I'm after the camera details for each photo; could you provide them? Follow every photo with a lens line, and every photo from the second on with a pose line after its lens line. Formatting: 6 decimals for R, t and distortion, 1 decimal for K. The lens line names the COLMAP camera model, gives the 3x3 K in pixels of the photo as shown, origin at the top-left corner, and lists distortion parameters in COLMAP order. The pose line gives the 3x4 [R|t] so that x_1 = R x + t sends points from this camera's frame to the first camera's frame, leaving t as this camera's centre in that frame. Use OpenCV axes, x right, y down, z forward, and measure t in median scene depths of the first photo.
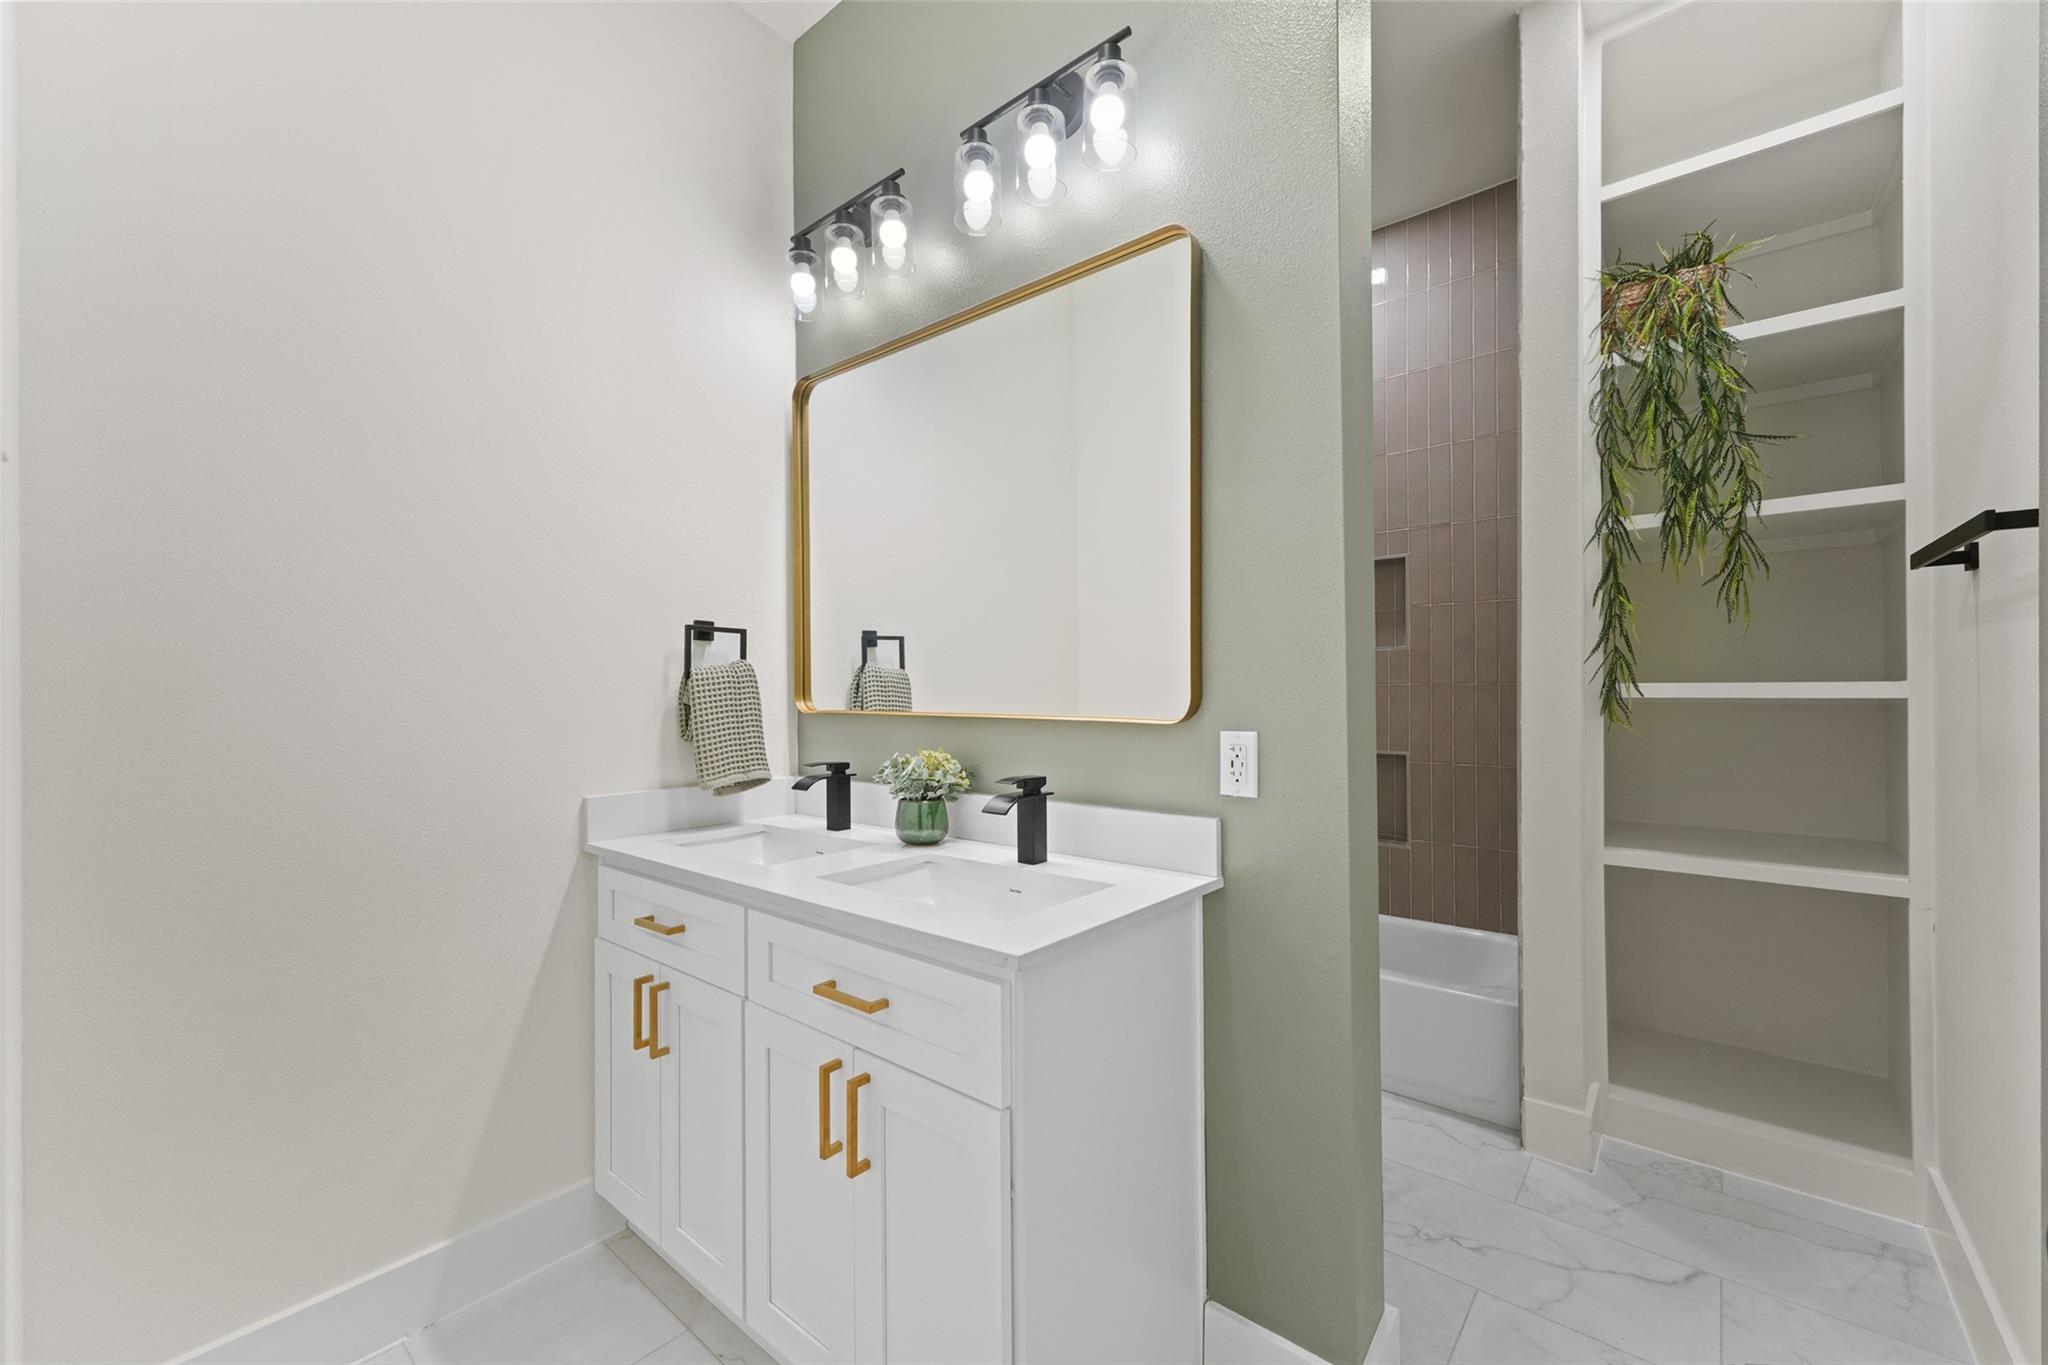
lens RADIAL K [[820.0, 0, 1023.5], [0, 820.0, 687.2], [0, 0, 1]] dist [0.001926, -0.000013]
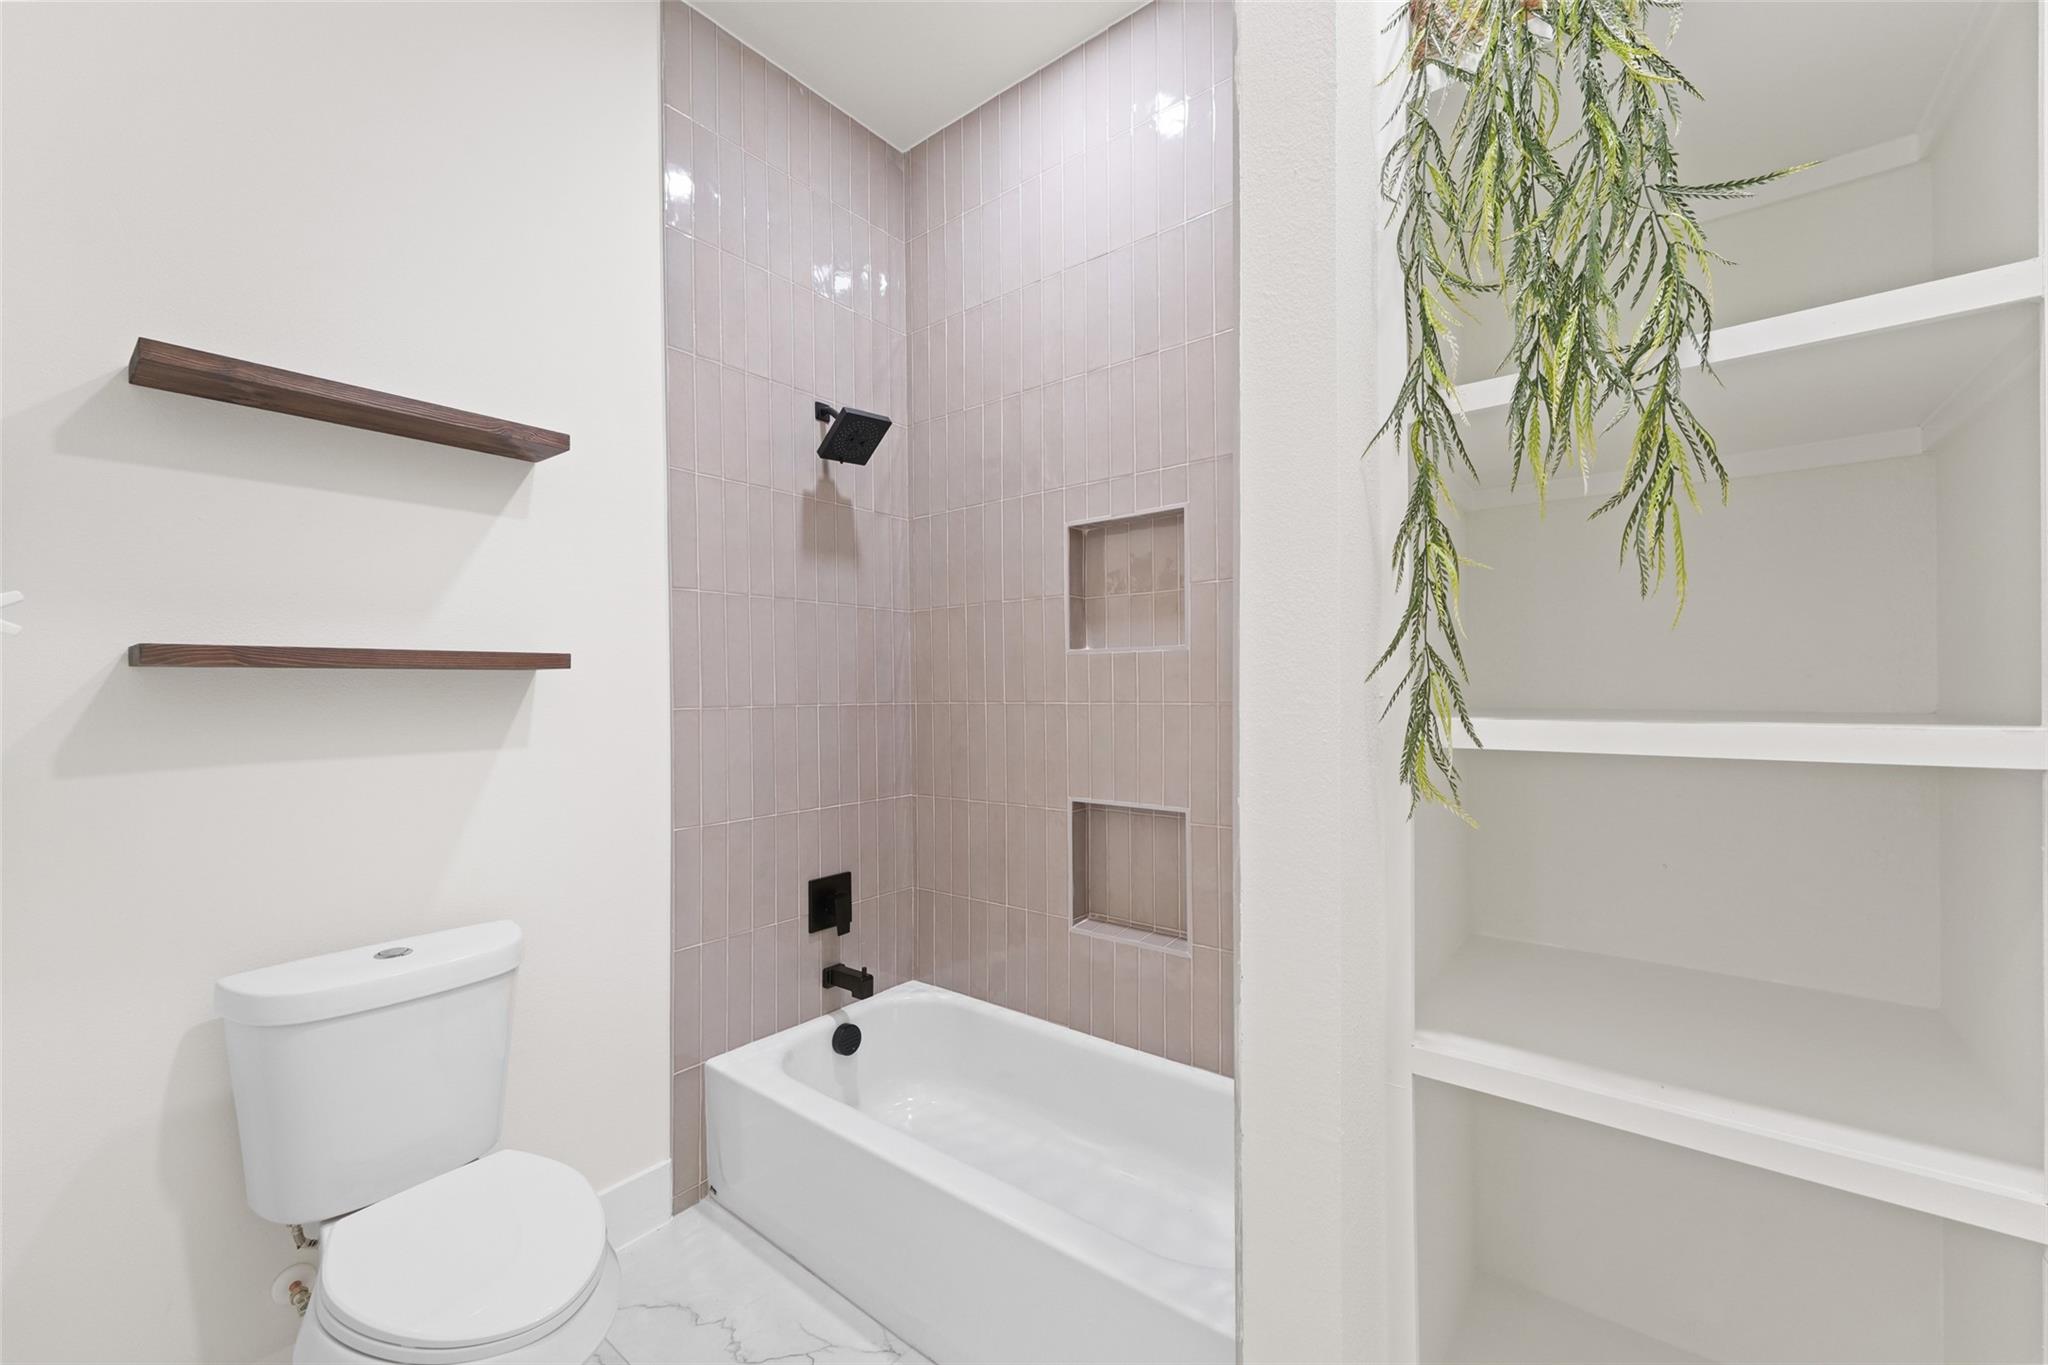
lens RADIAL K [[820.0, 0, 1022.6], [0, 820.0, 679.3], [0, 0, 1]] dist [0.001926, -0.000013]
pose [[0.999541, 0.011753, 0.027909, 0.481547], [-0.011449, 0.999874, -0.011024, -0.021252], [-0.028035, 0.010699, 0.999550, 0.529862]]
